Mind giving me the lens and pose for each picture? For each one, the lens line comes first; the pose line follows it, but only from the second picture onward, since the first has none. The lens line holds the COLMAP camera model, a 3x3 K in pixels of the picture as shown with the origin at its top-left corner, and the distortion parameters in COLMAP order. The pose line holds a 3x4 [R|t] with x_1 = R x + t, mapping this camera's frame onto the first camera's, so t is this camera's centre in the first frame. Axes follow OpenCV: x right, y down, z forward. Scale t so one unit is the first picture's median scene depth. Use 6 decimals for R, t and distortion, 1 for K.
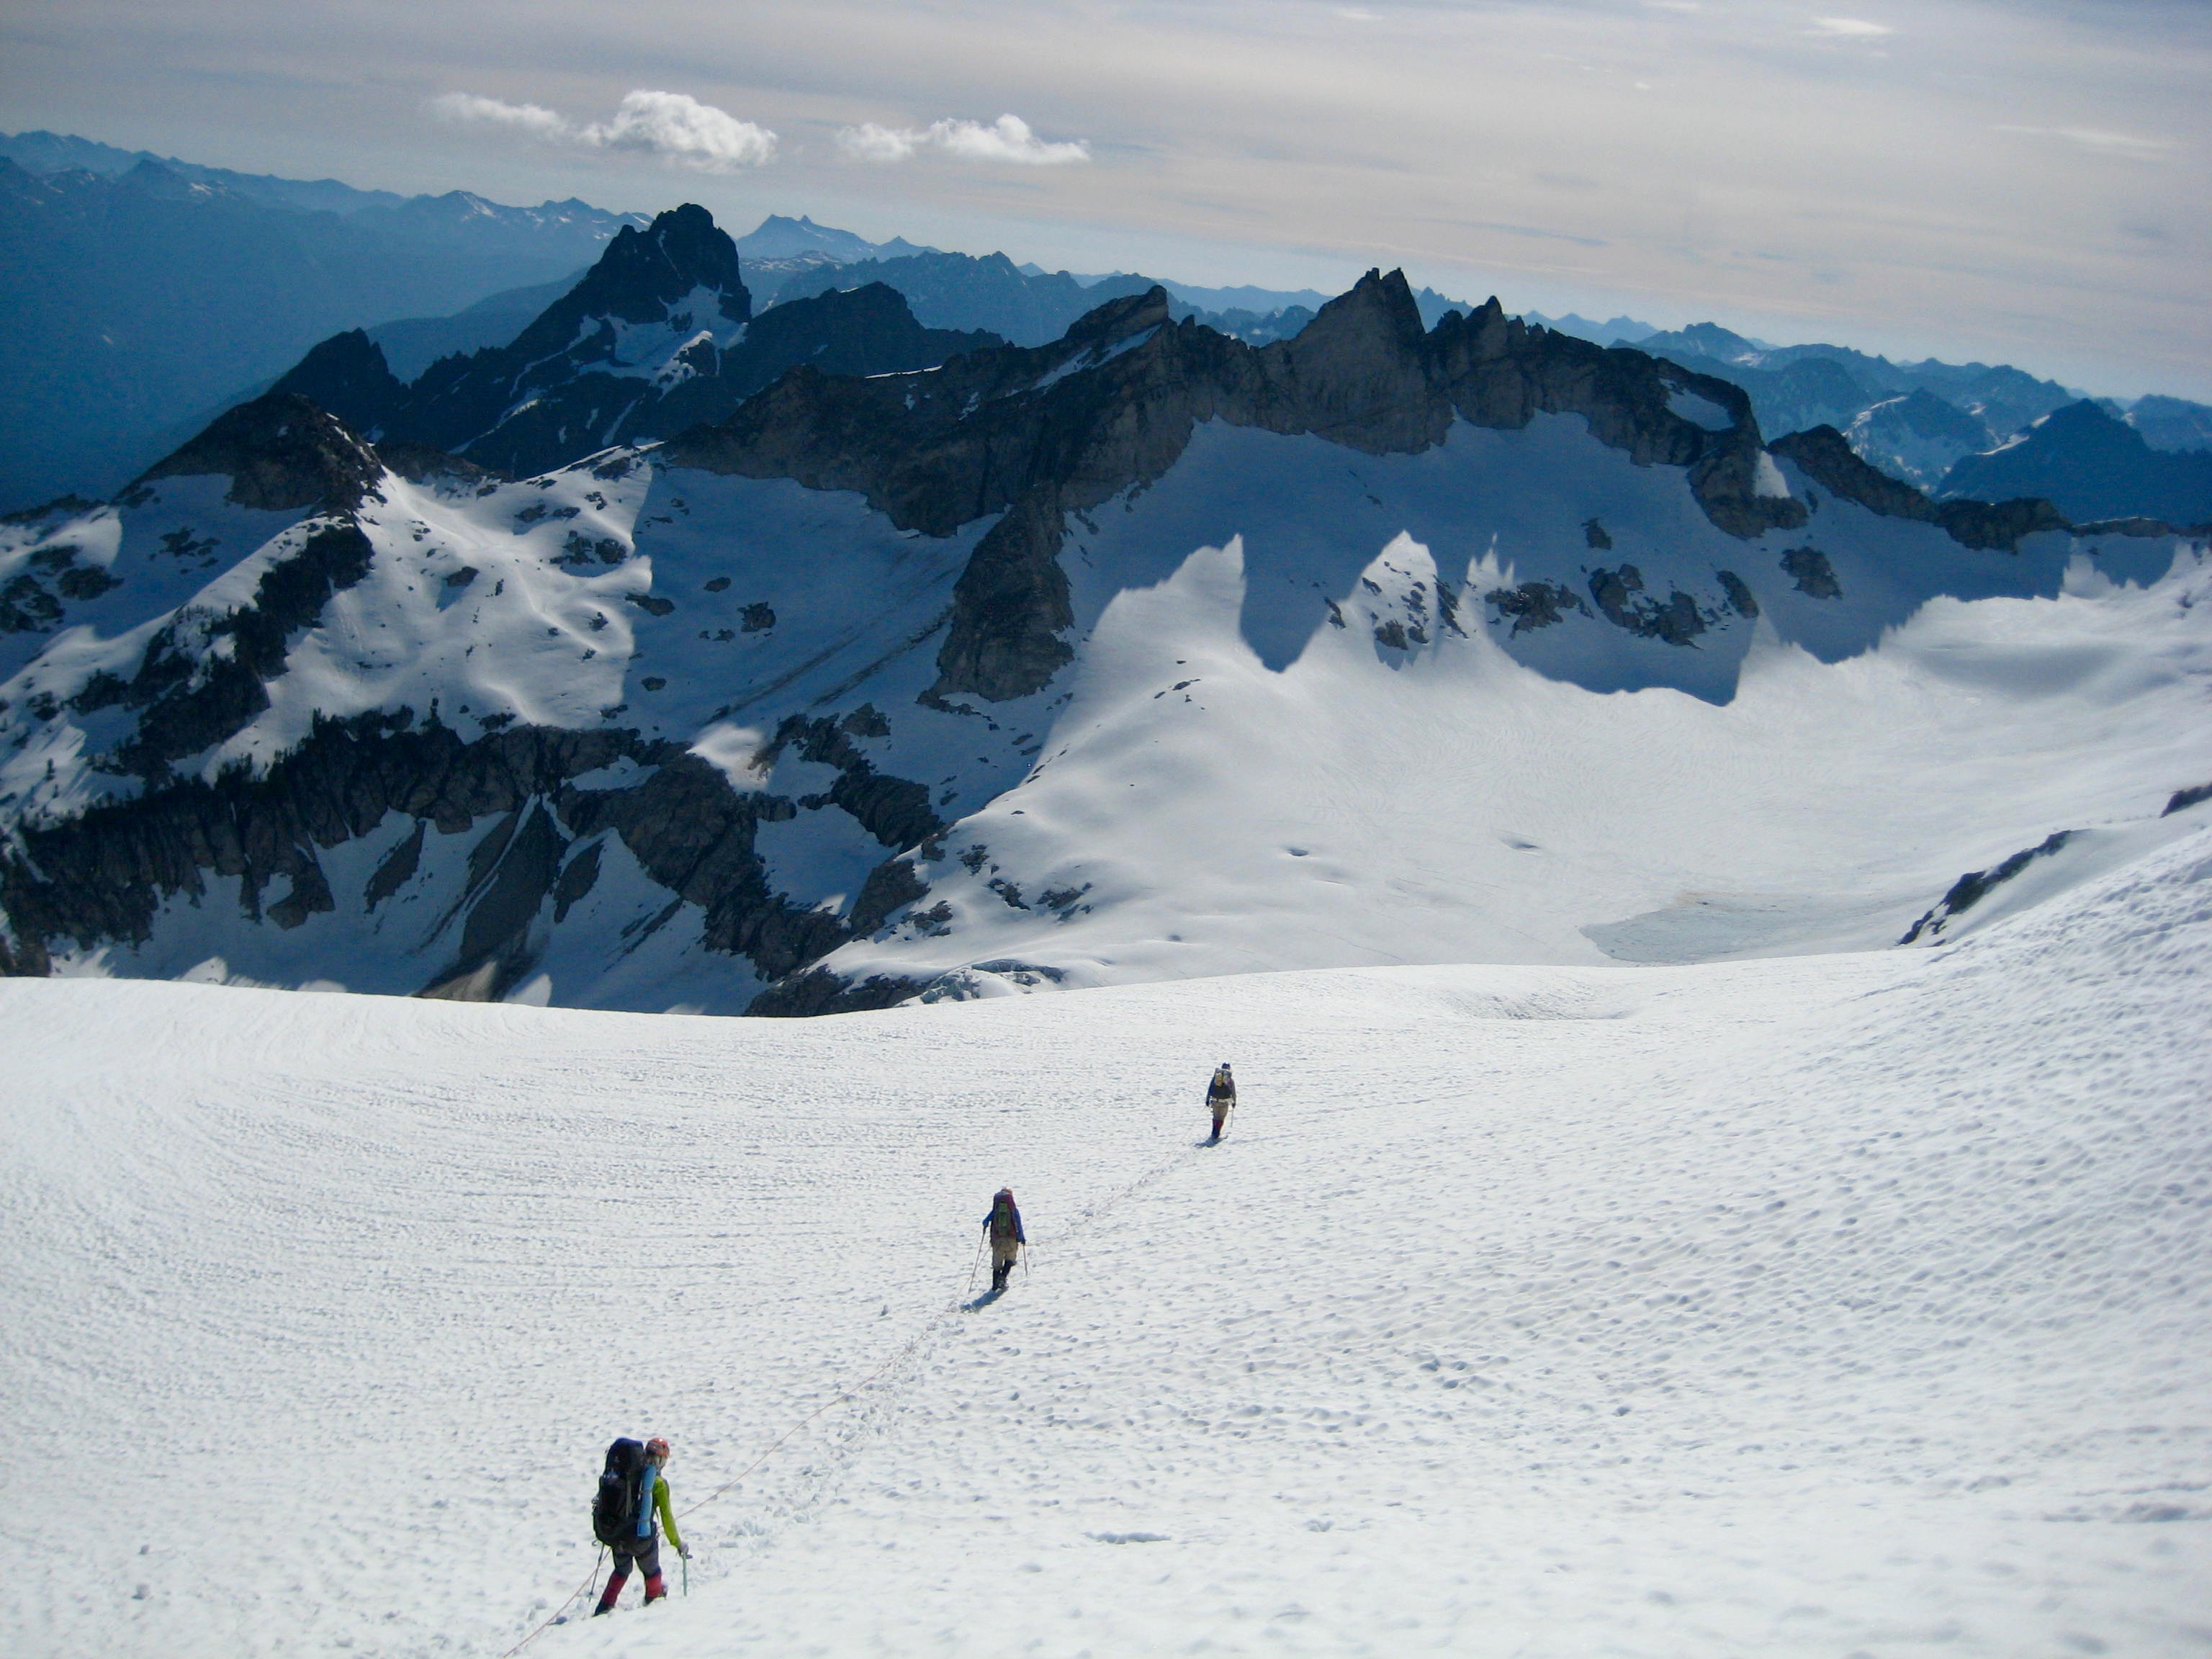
lens RADIAL K [[2352.1, 0, 1111.0], [0, 2352.1, 825.2], [0, 0, 1]] dist [-0.121879, 0.000000]
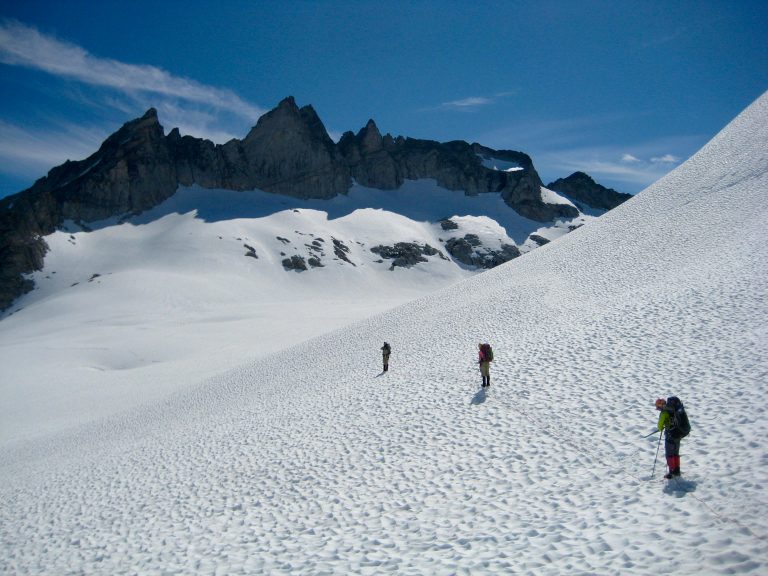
lens RADIAL K [[810.5, 0, 382.4], [0, 810.5, 290.0], [0, 0, 1]] dist [-0.136113, 0.000000]
pose [[0.990236, -0.110599, 0.084857, 0.114267], [0.131677, 0.941924, -0.308934, 0.073275], [-0.045761, 0.317091, 0.947290, 0.506113]]
